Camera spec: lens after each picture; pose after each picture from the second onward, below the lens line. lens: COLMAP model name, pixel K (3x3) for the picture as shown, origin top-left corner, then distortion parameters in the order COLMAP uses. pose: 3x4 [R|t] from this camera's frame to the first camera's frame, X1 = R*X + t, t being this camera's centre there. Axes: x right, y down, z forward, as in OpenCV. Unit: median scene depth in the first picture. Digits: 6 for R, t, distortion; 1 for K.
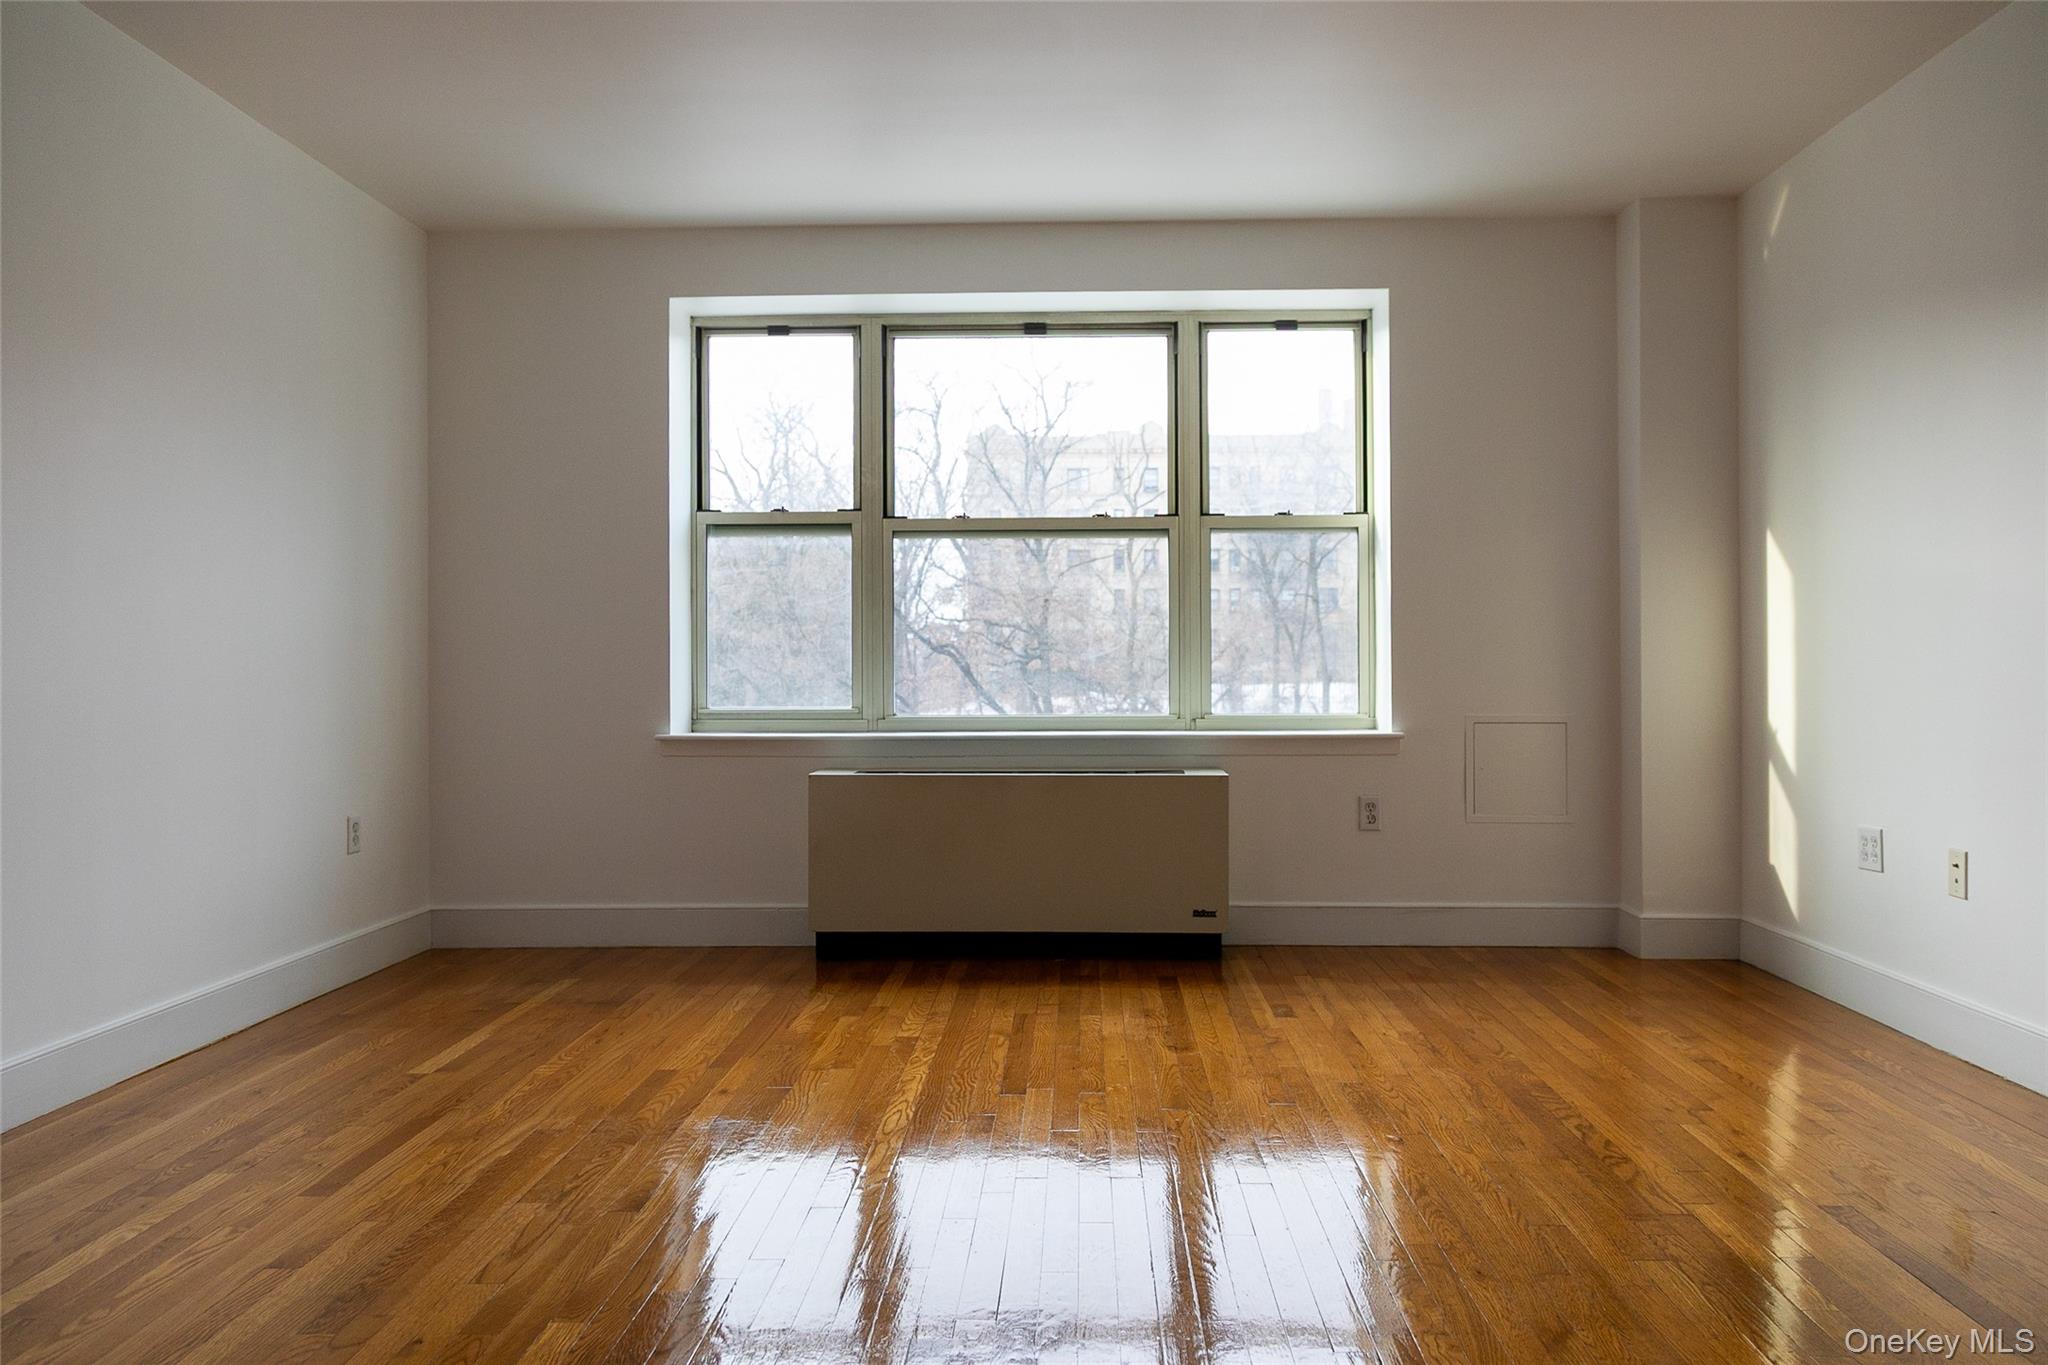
lens RADIAL K [[1429.7, 0, 1024.0], [0, 1429.7, 682.5], [0, 0, 1]] dist [0.000048, 0.001414]
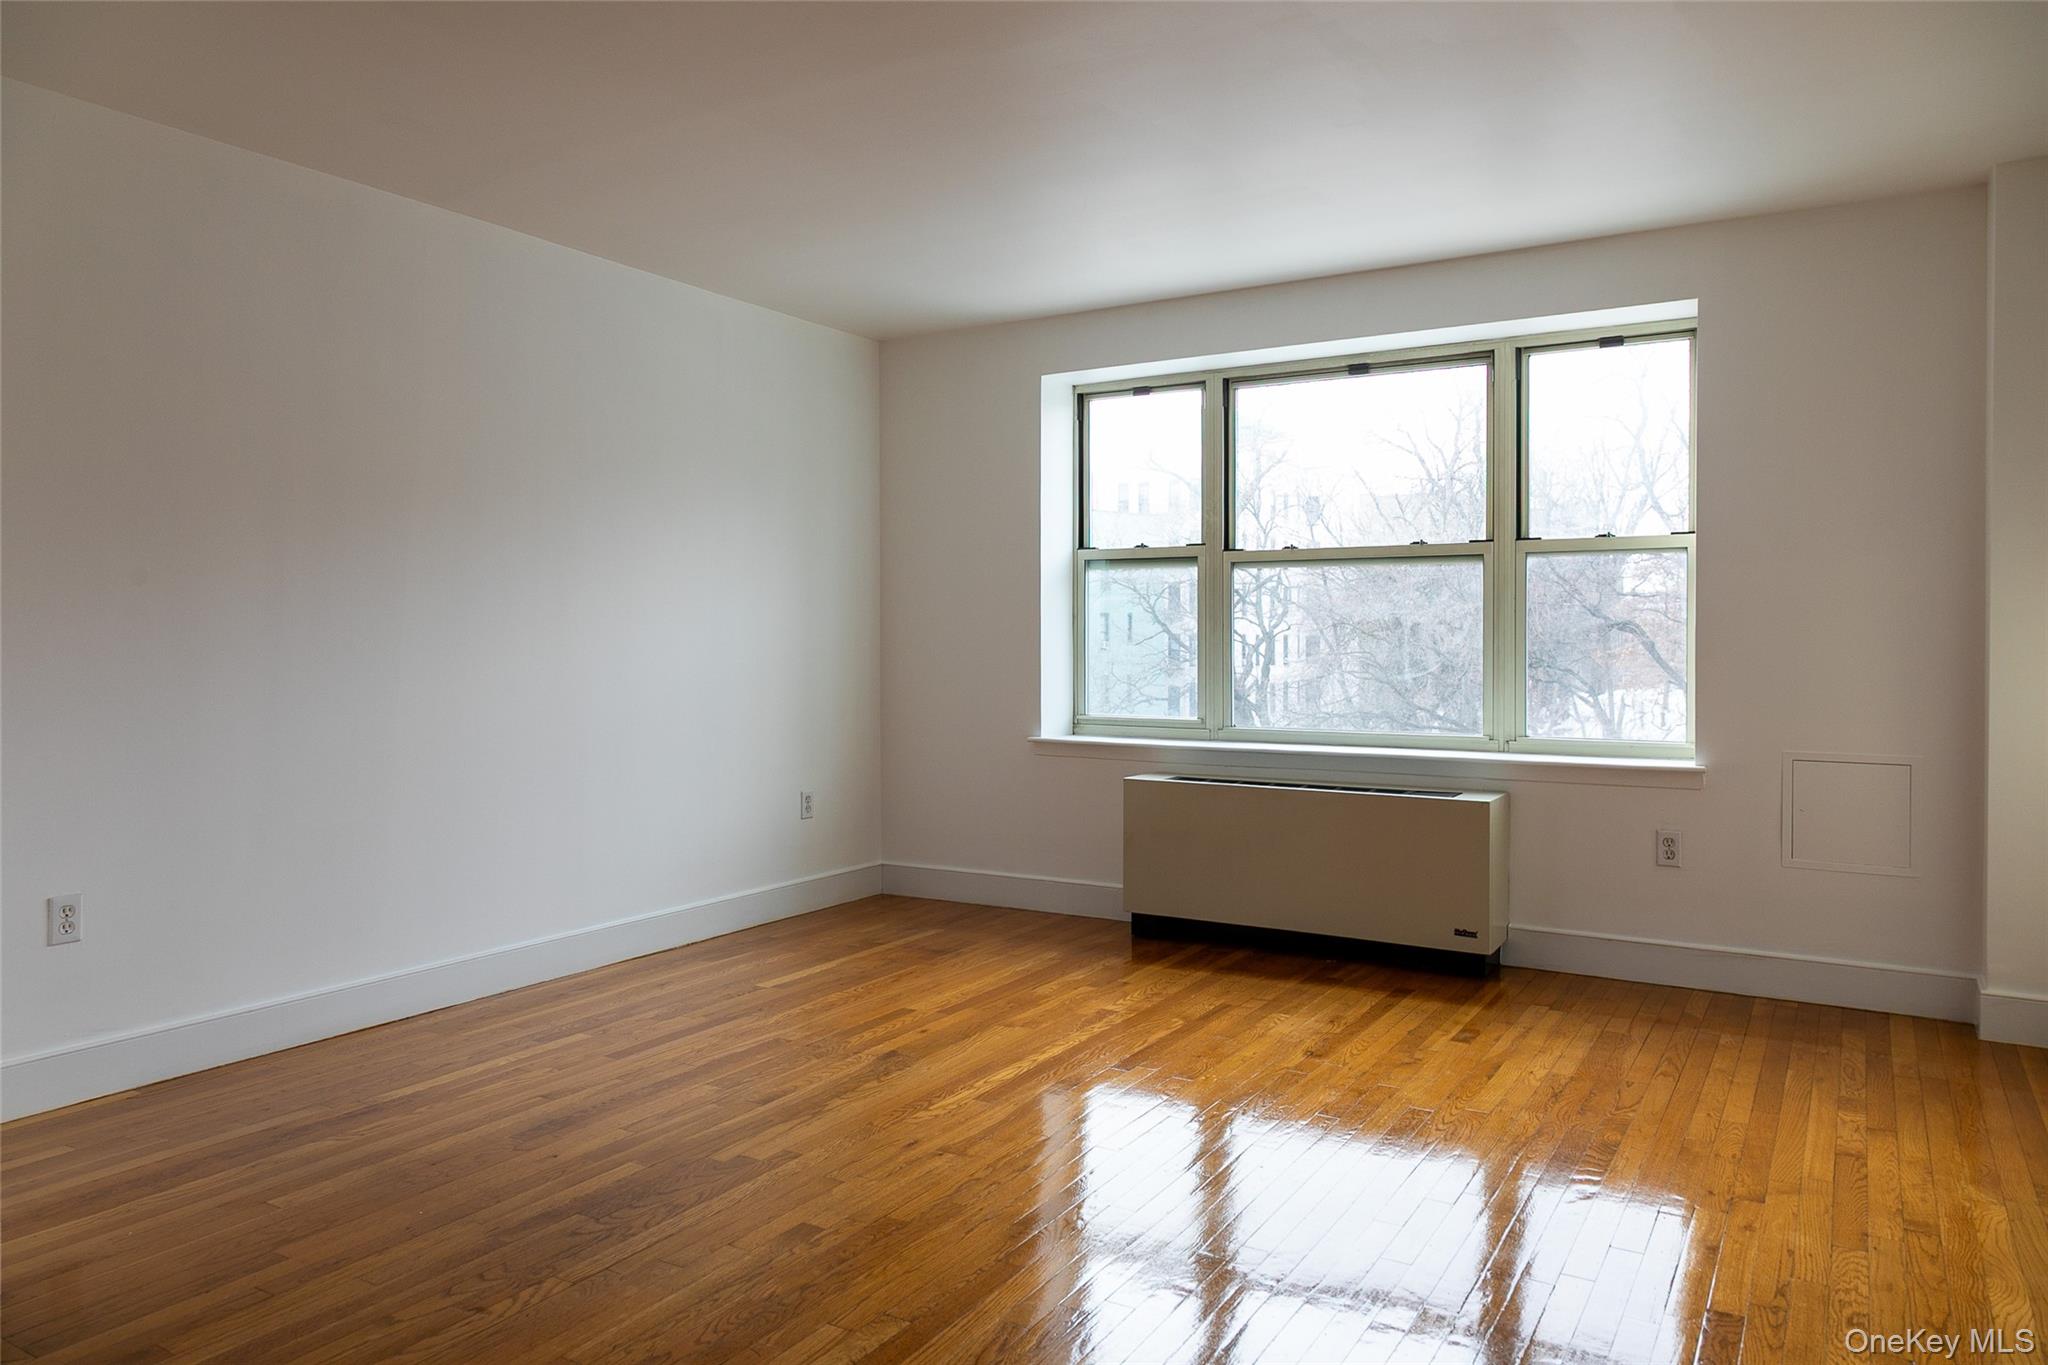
lens RADIAL K [[1362.7, 0, 1024.0], [0, 1362.7, 682.5], [0, 0, 1]] dist [0.001734, -0.000464]
pose [[0.868969, 0.019953, -0.494463, 0.299373], [-0.008194, 0.999630, 0.025937, -0.038469], [0.494798, -0.018487, 0.868811, -0.009641]]
